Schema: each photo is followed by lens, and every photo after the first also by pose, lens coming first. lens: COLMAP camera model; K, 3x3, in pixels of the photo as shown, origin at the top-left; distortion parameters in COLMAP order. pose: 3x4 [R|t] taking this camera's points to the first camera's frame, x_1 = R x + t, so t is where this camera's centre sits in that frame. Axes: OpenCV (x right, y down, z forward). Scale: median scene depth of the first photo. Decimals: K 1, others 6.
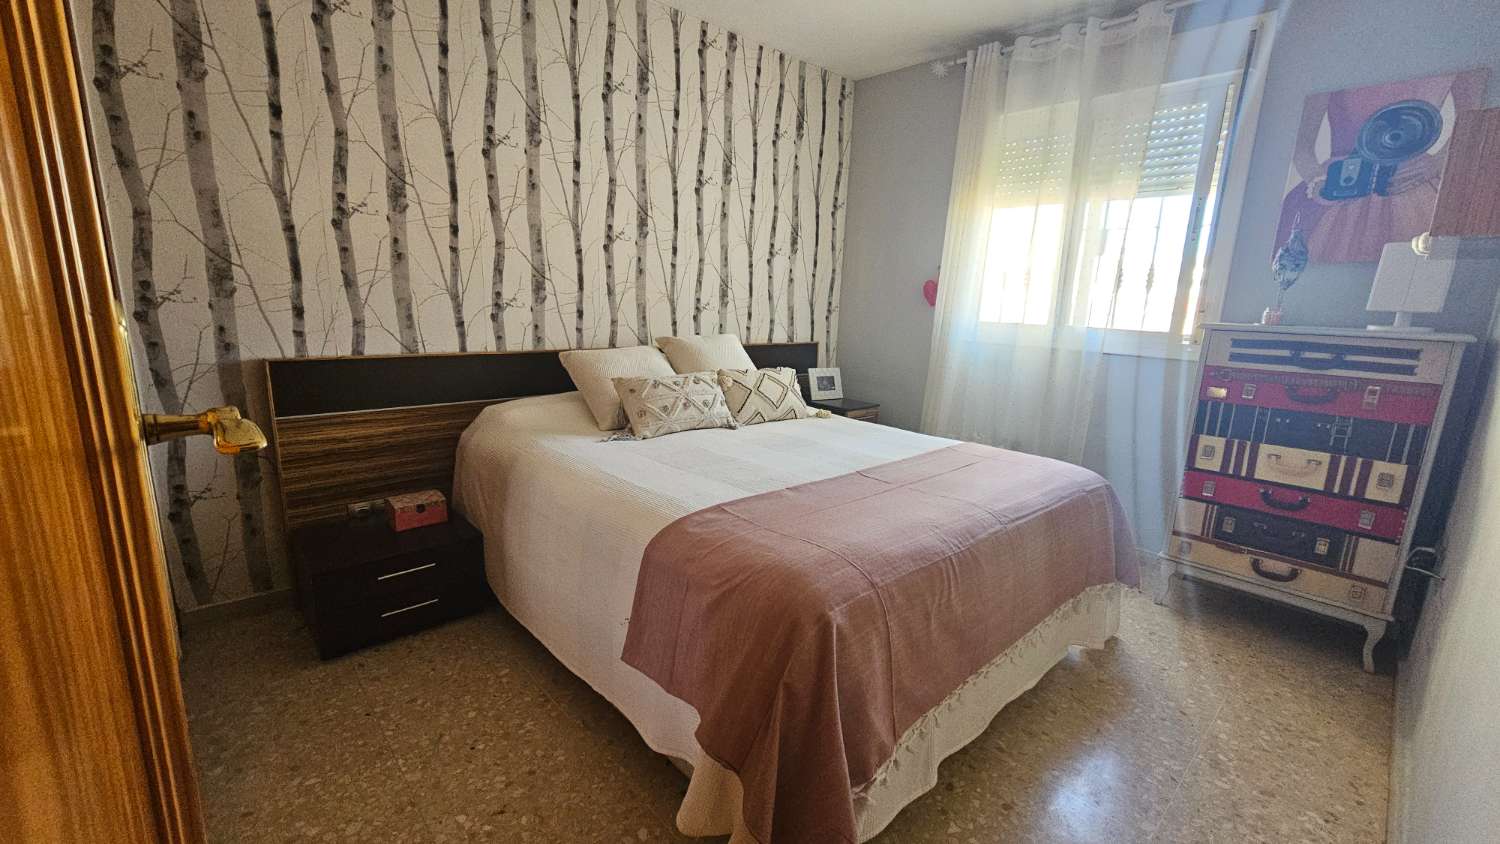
lens RADIAL K [[610.8, 0, 747.5], [0, 610.8, 423.7], [0, 0, 1]] dist [-0.001233, -0.000357]
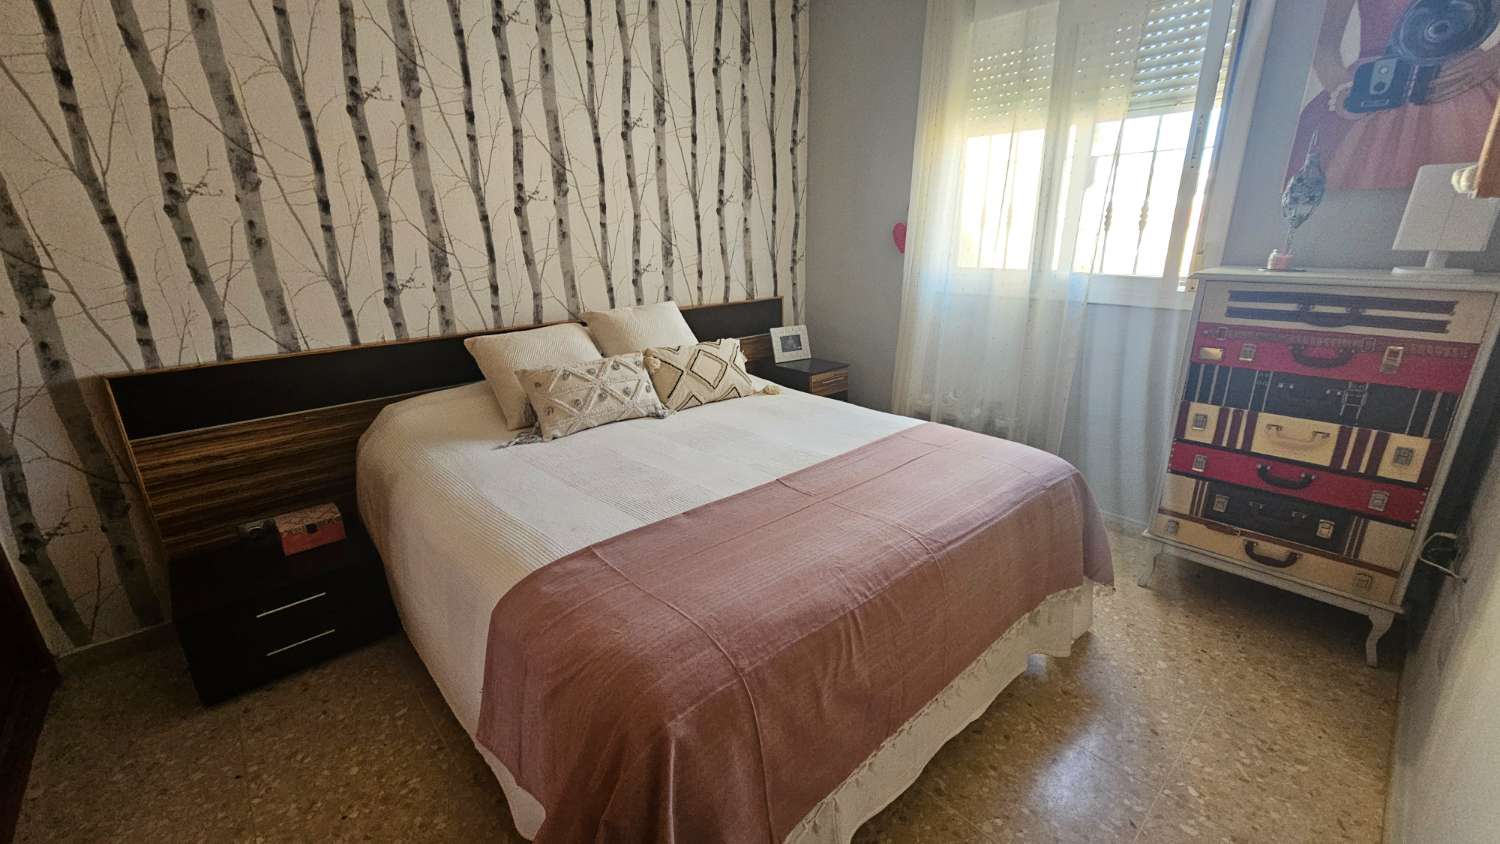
lens RADIAL K [[613.2, 0, 750.0], [0, 613.2, 422.0], [0, 0, 1]] dist [-0.000886, -0.000604]
pose [[0.998677, -0.047171, -0.020472, 0.136443], [0.049026, 0.993542, 0.102326, -0.077732], [0.015513, -0.103194, 0.994540, 0.123517]]
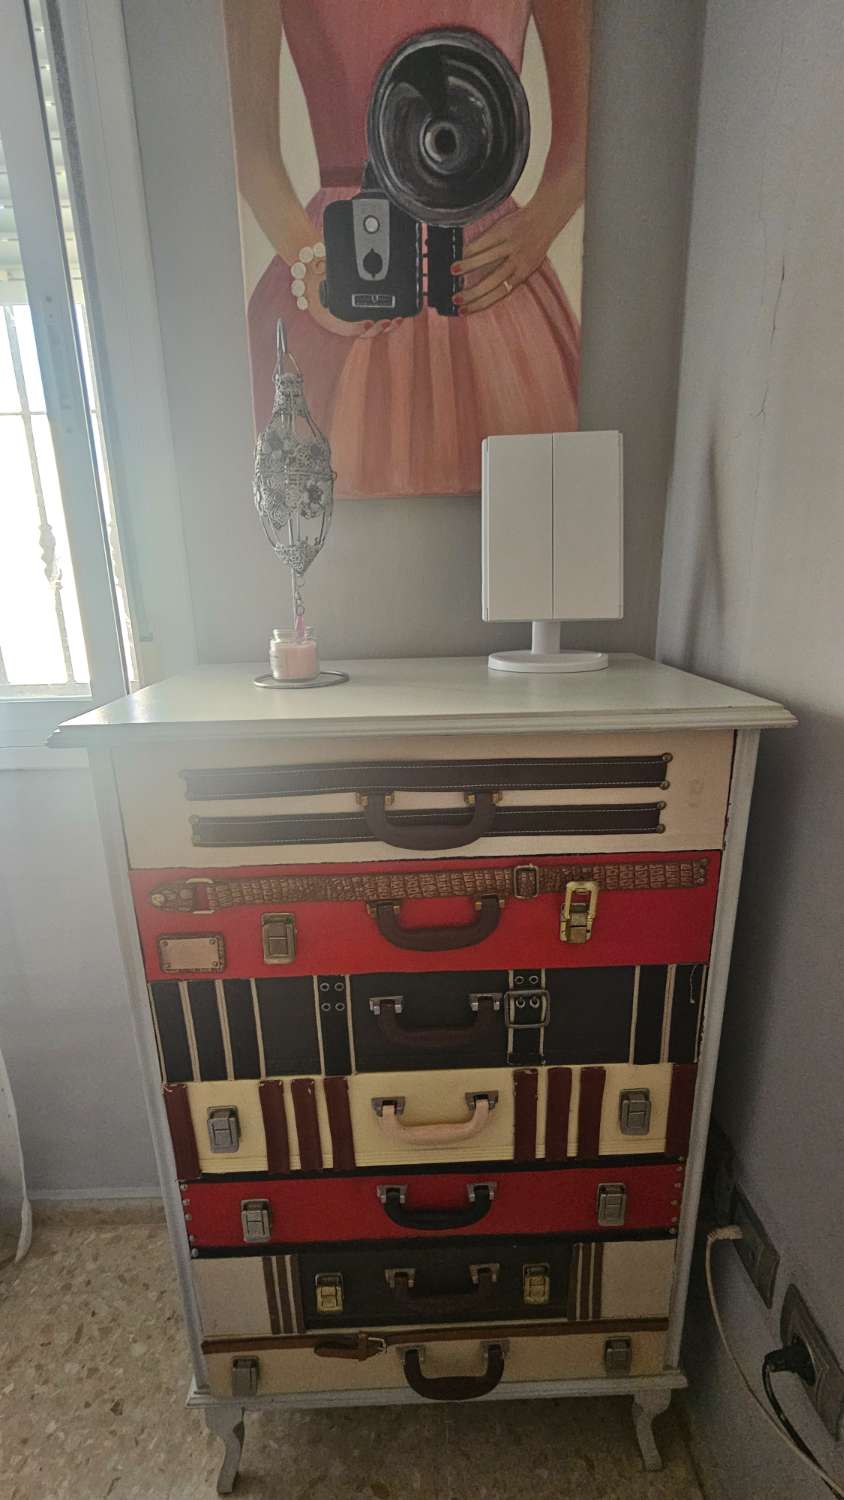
lens RADIAL K [[613.2, 0, 419.9], [0, 613.2, 741.0], [0, 0, 1]] dist [-0.000886, -0.000604]
pose [[0.663653, -0.239768, 0.708573, 0.680055], [0.198132, 0.969751, 0.142574, -0.169958], [-0.721324, 0.045772, 0.691084, 0.744471]]
